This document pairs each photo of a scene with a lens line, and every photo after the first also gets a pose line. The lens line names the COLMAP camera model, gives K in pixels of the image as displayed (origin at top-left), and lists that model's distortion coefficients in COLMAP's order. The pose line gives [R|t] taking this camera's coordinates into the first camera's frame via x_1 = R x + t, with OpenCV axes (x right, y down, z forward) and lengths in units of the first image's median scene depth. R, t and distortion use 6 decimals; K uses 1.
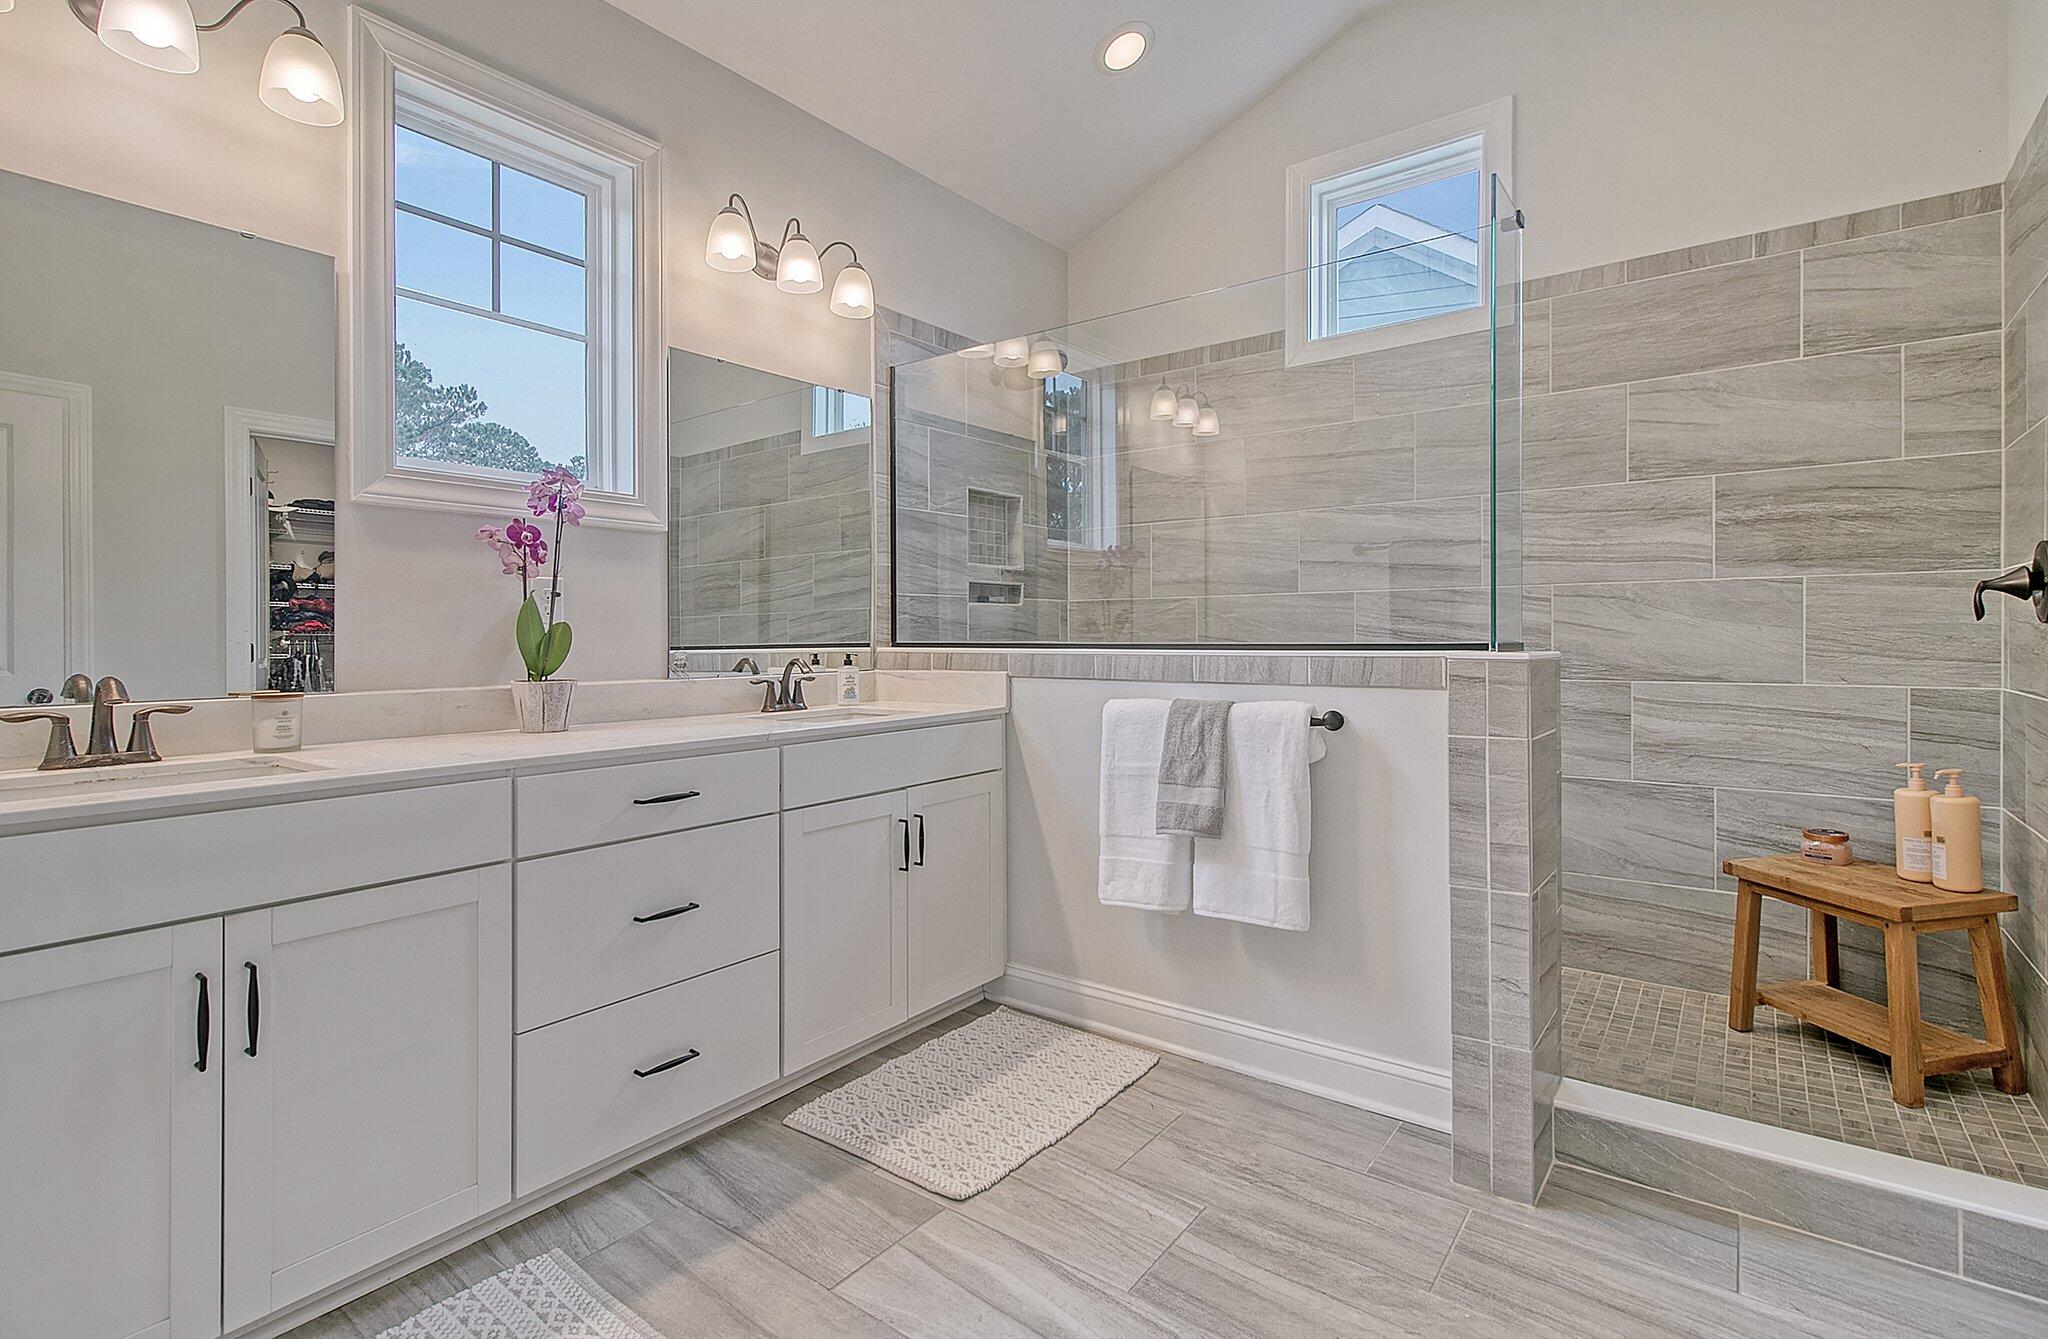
lens RADIAL K [[983.1, 0, 1028.9], [0, 983.1, 635.6], [0, 0, 1]] dist [0.001003, 0.000261]
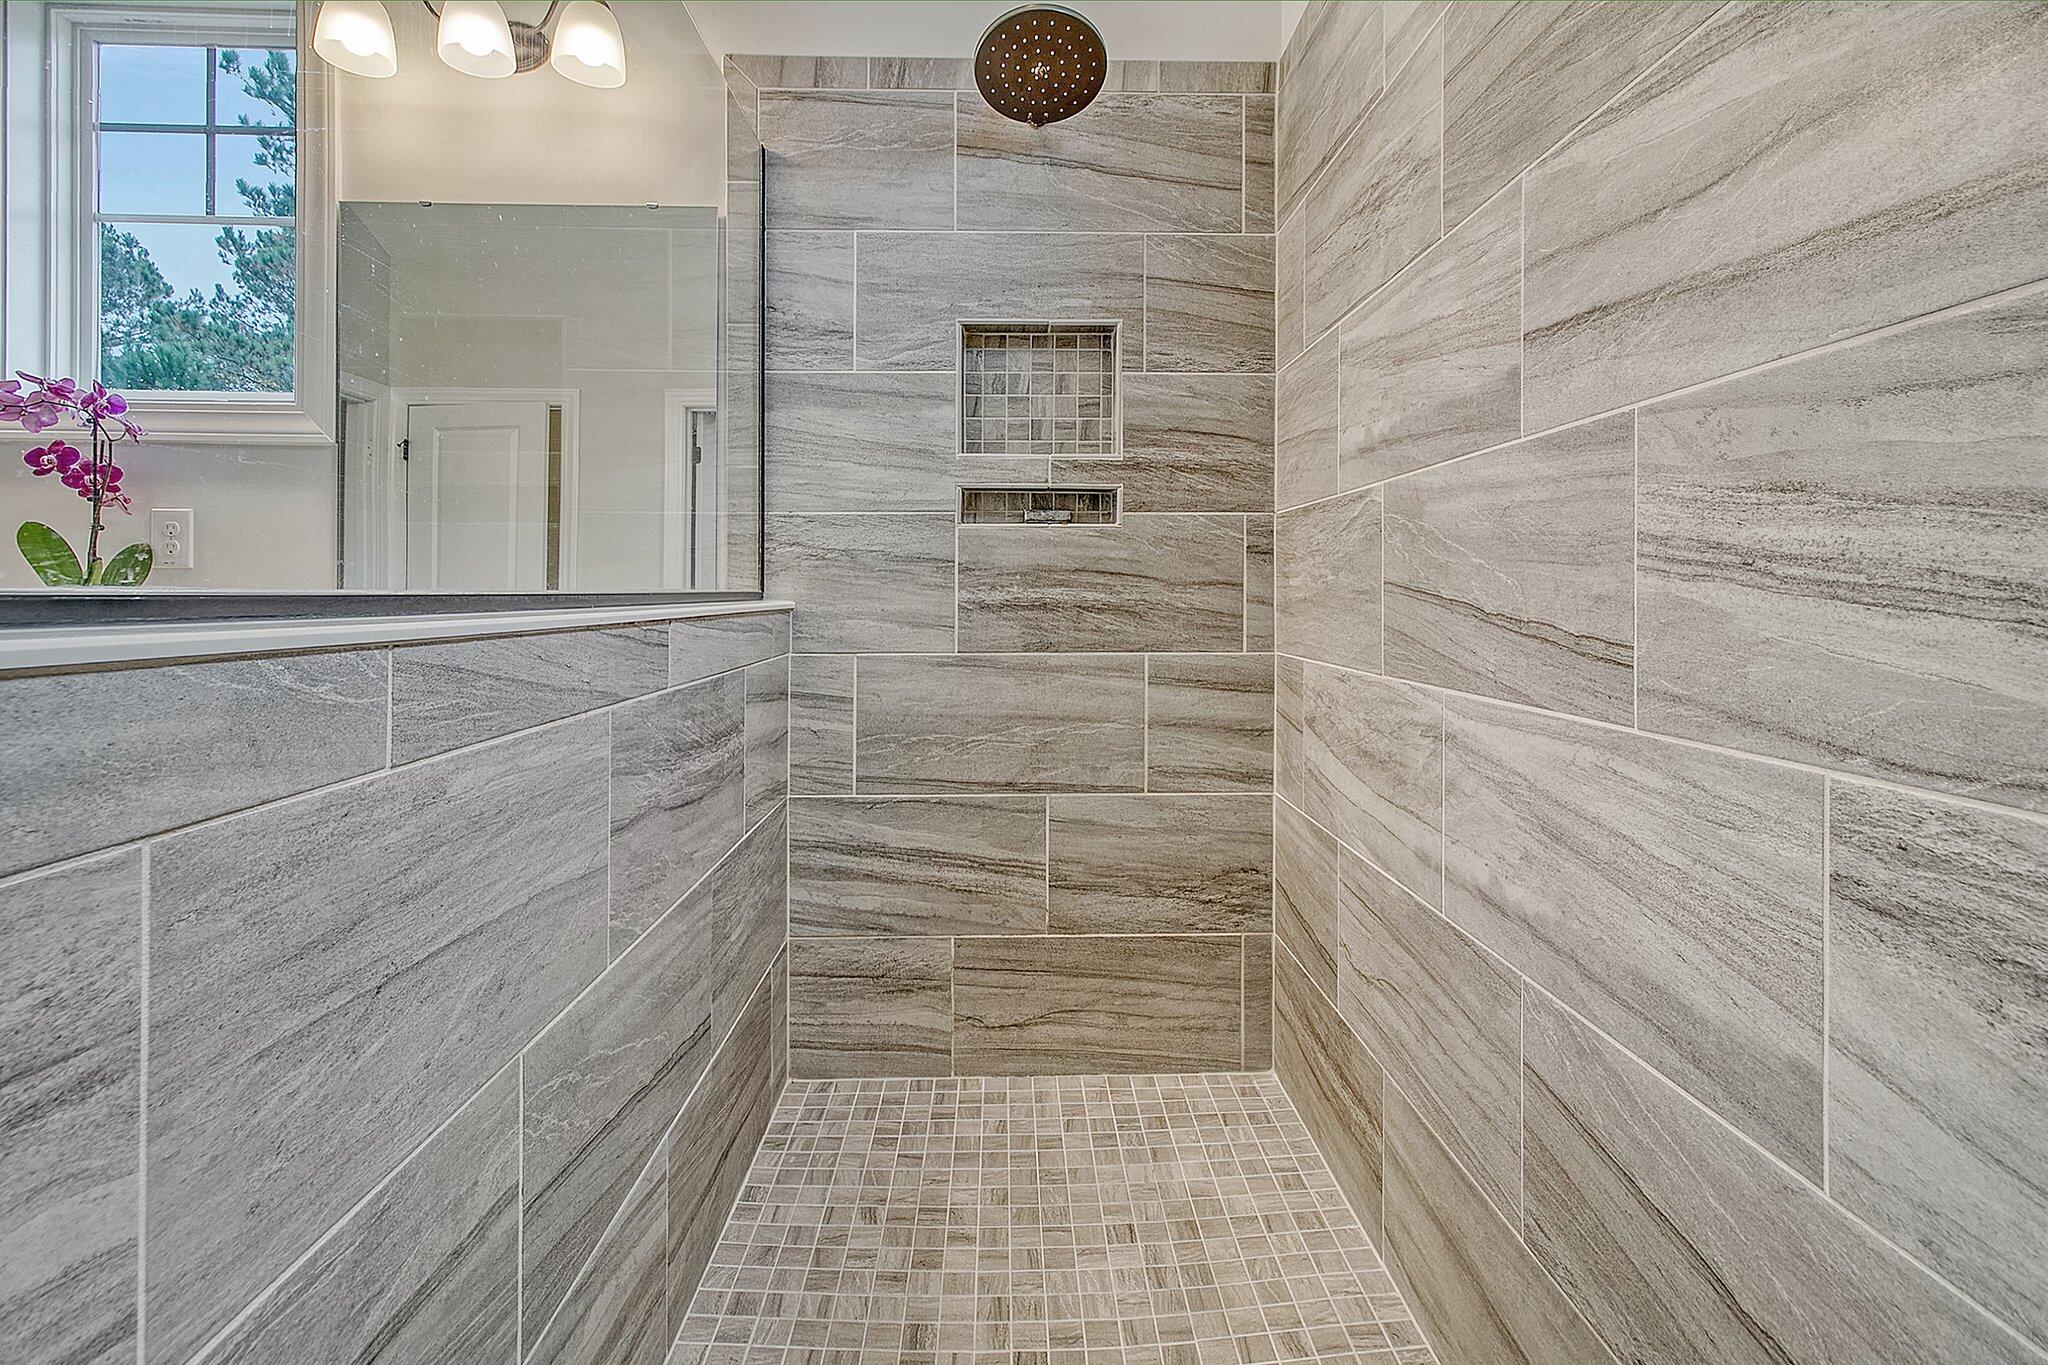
lens RADIAL K [[981.6, 0, 1031.1], [0, 981.6, 600.7], [0, 0, 1]] dist [0.001172, 0.000294]
pose [[0.624909, 0.012614, -0.780596, 0.424123], [-0.004455, 0.999911, 0.012591, 0.003742], [0.780685, -0.004391, 0.624909, 0.697040]]
